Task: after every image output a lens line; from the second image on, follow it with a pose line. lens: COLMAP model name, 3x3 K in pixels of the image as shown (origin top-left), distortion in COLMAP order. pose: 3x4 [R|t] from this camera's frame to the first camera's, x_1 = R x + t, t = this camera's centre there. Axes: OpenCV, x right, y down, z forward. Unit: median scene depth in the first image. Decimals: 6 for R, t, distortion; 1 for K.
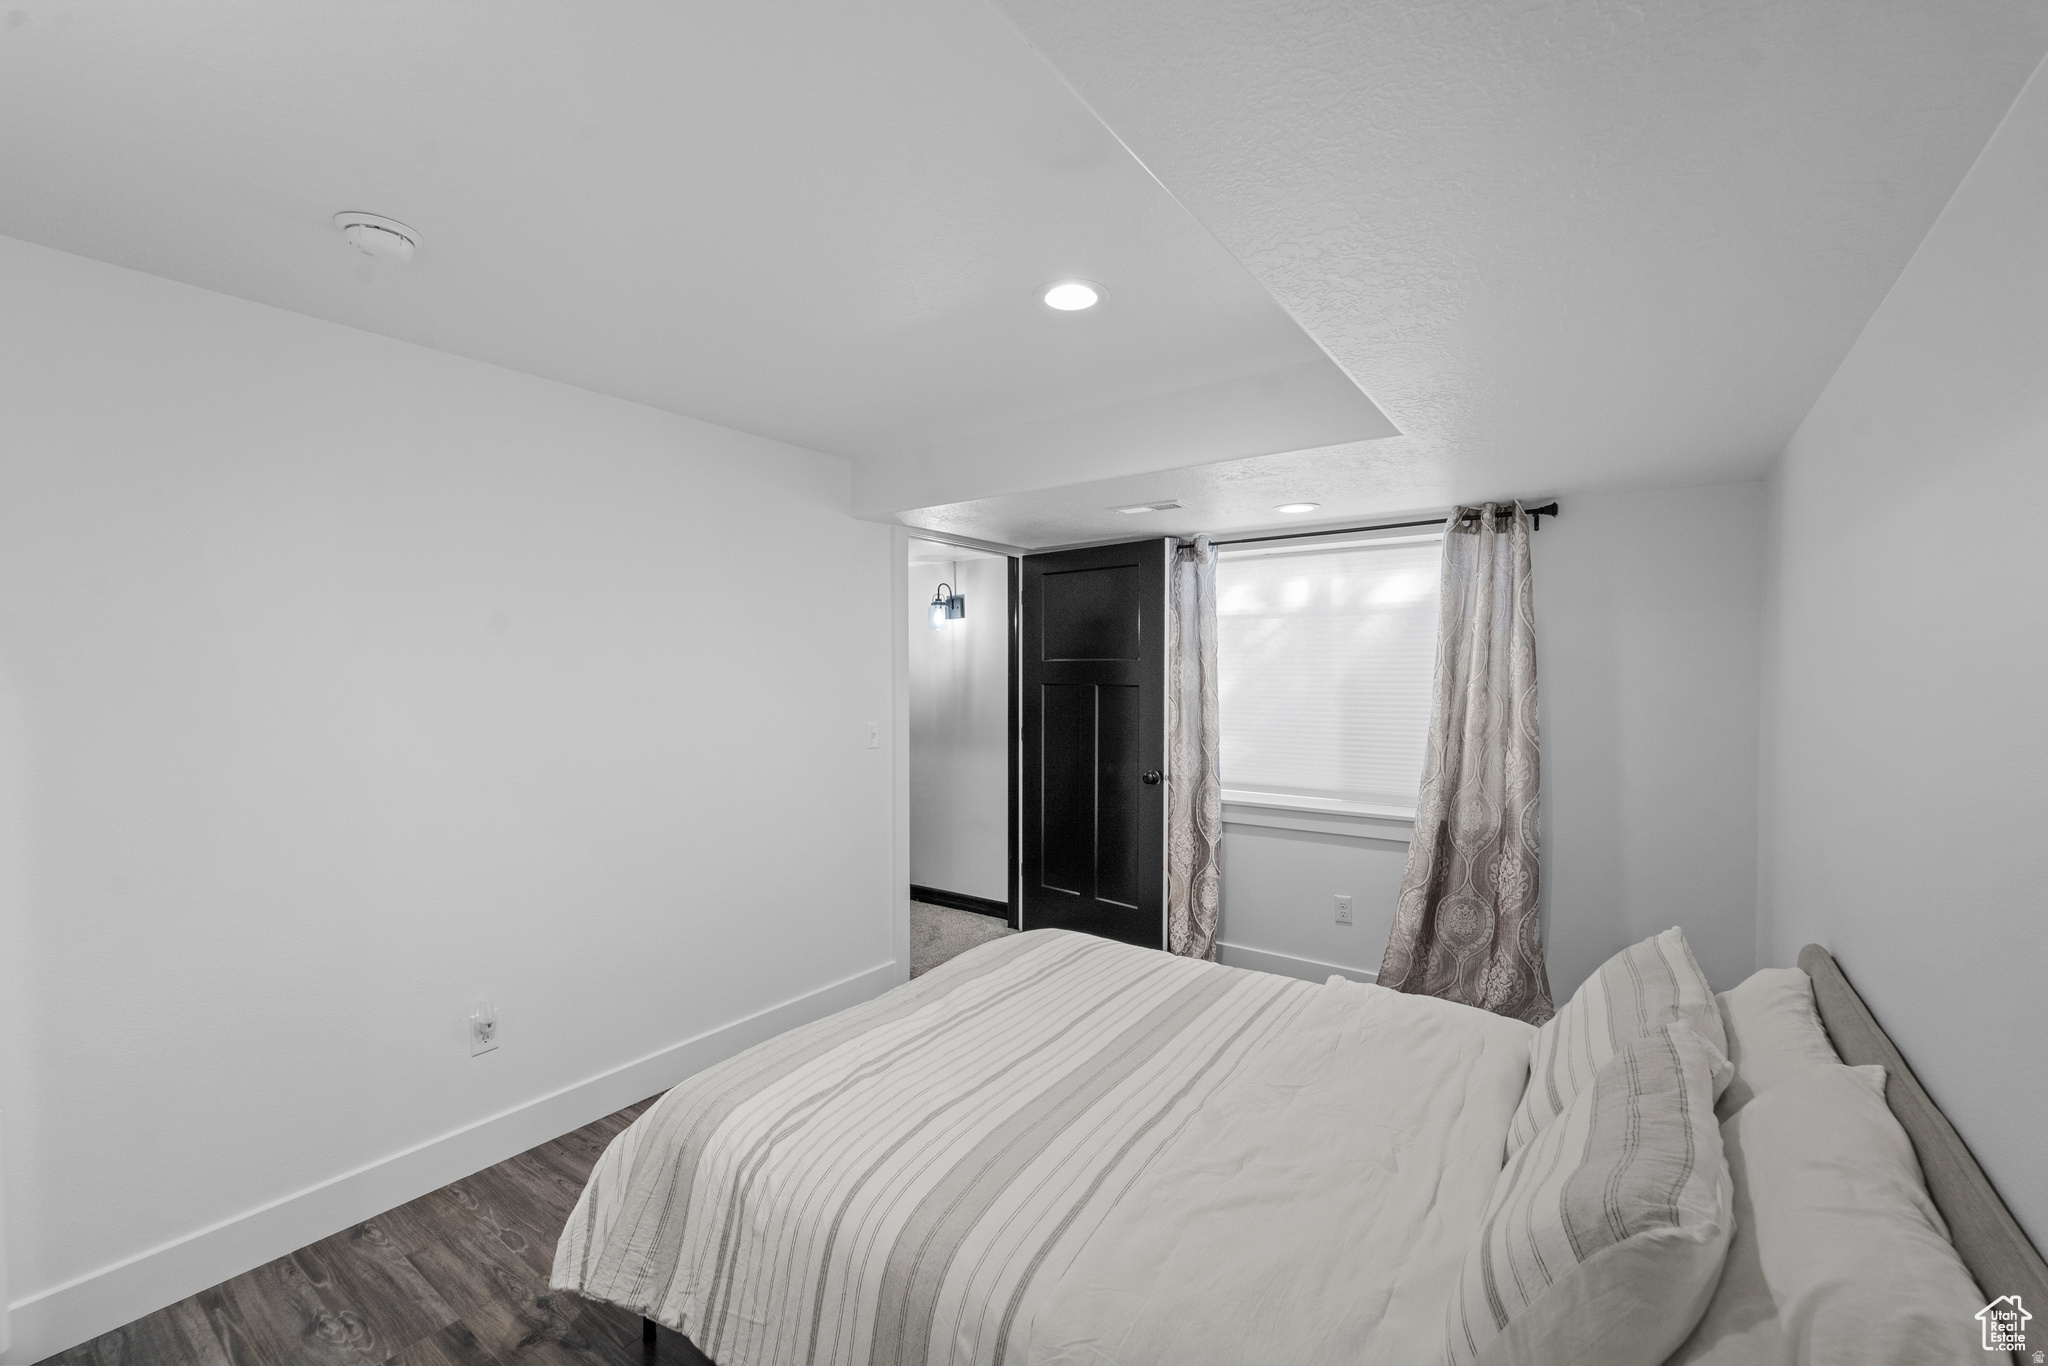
lens RADIAL K [[862.4, 0, 1032.4], [0, 862.4, 688.7], [0, 0, 1]] dist [-0.000918, -0.000867]
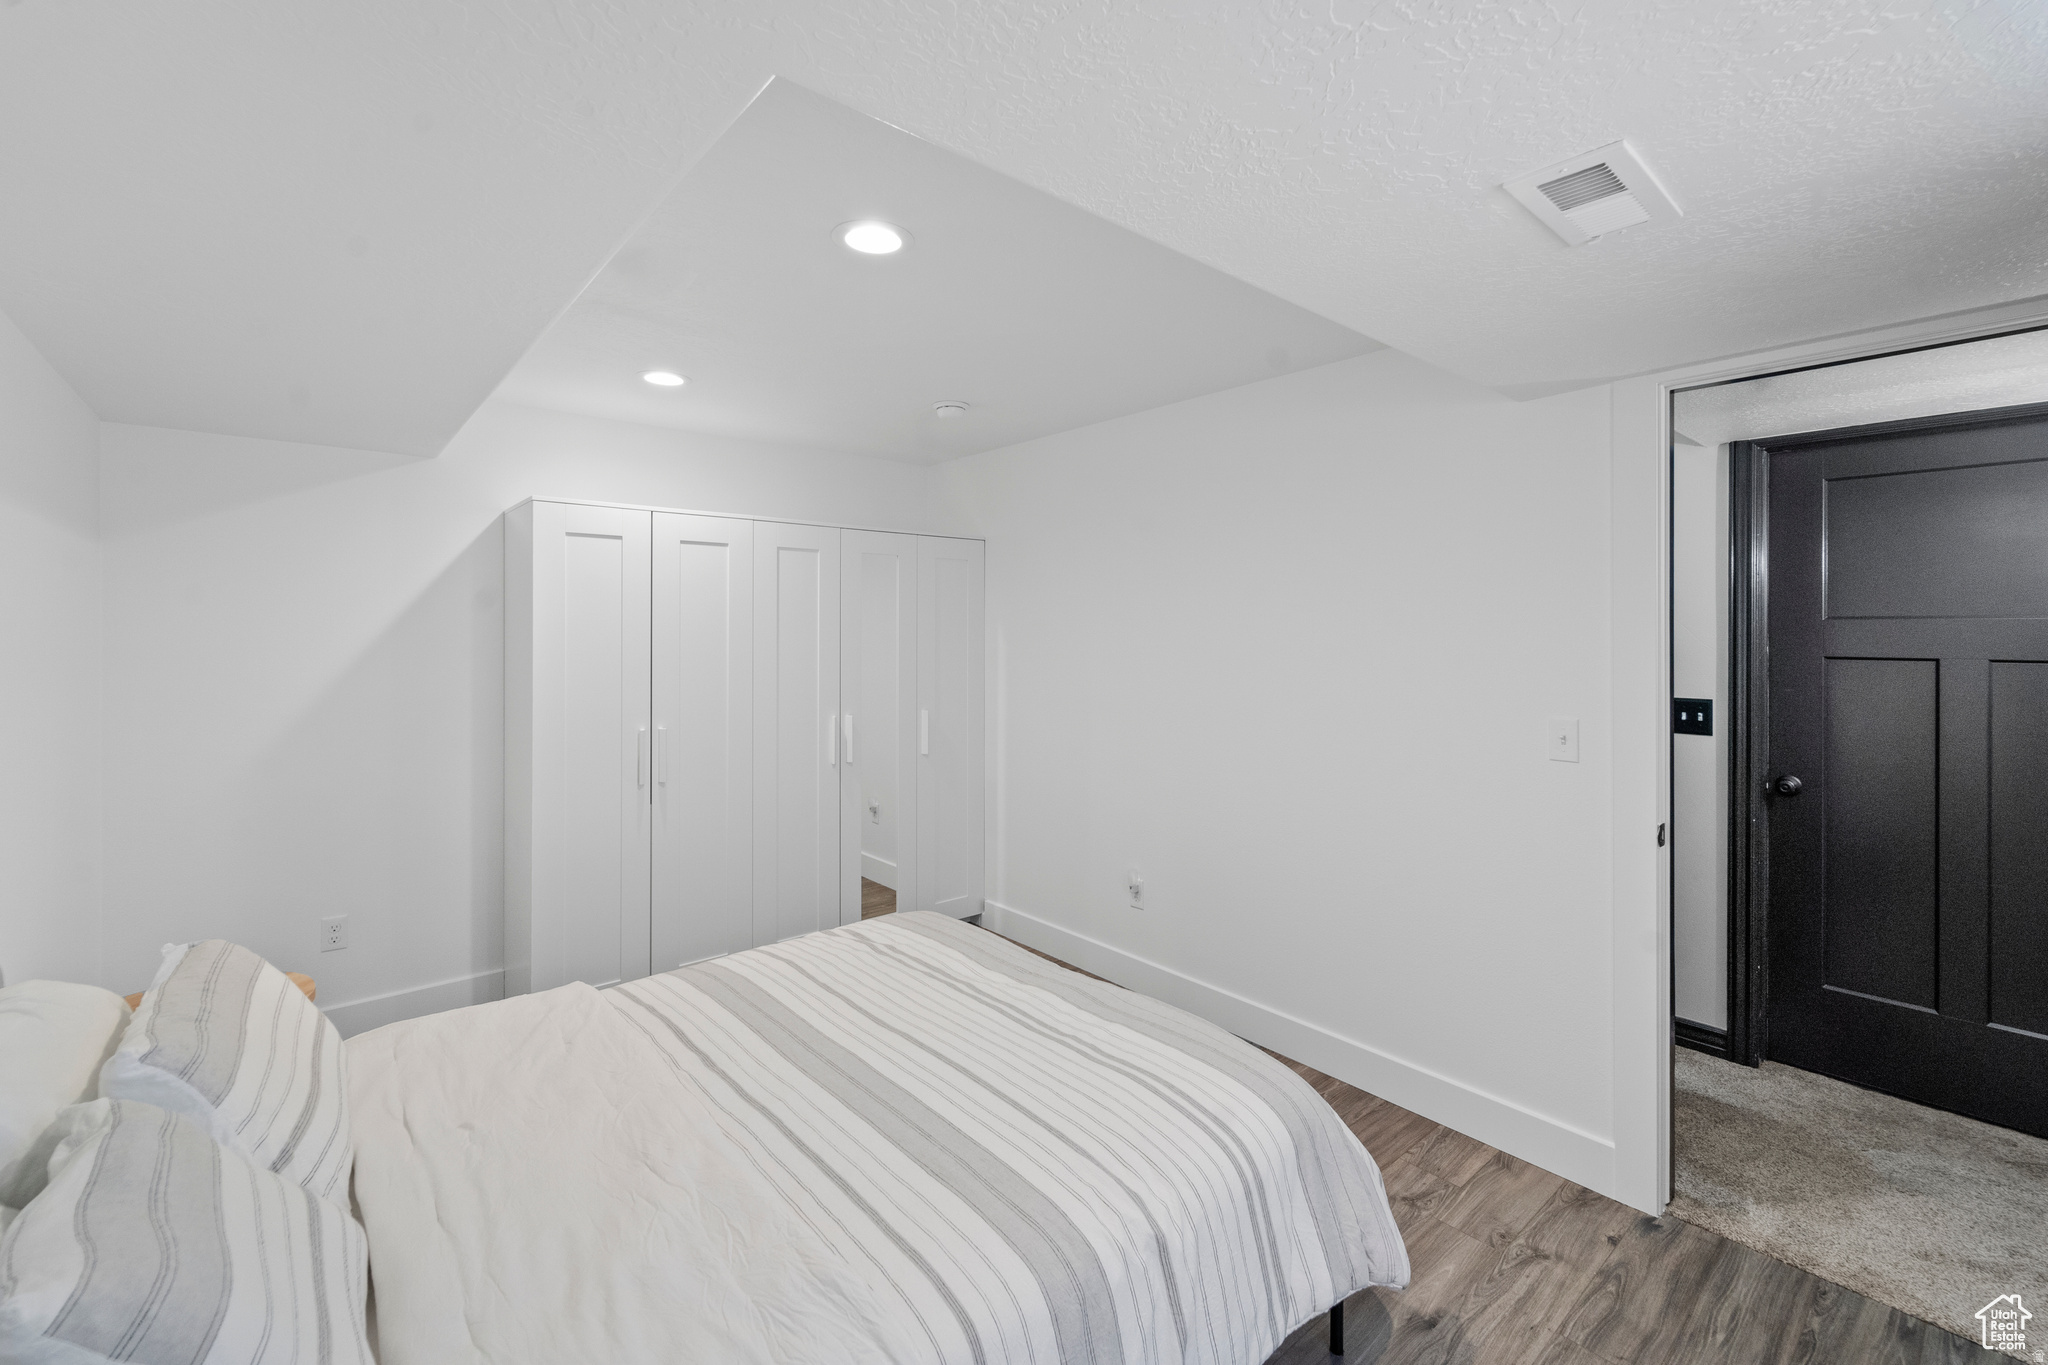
lens RADIAL K [[862.4, 0, 1032.4], [0, 862.4, 688.2], [0, 0, 1]] dist [-0.000918, -0.000867]
pose [[-0.250965, 0.061706, -0.966027, 0.821078], [-0.023911, 0.997266, 0.069913, -0.032399], [0.967701, 0.040644, -0.248804, 1.287749]]
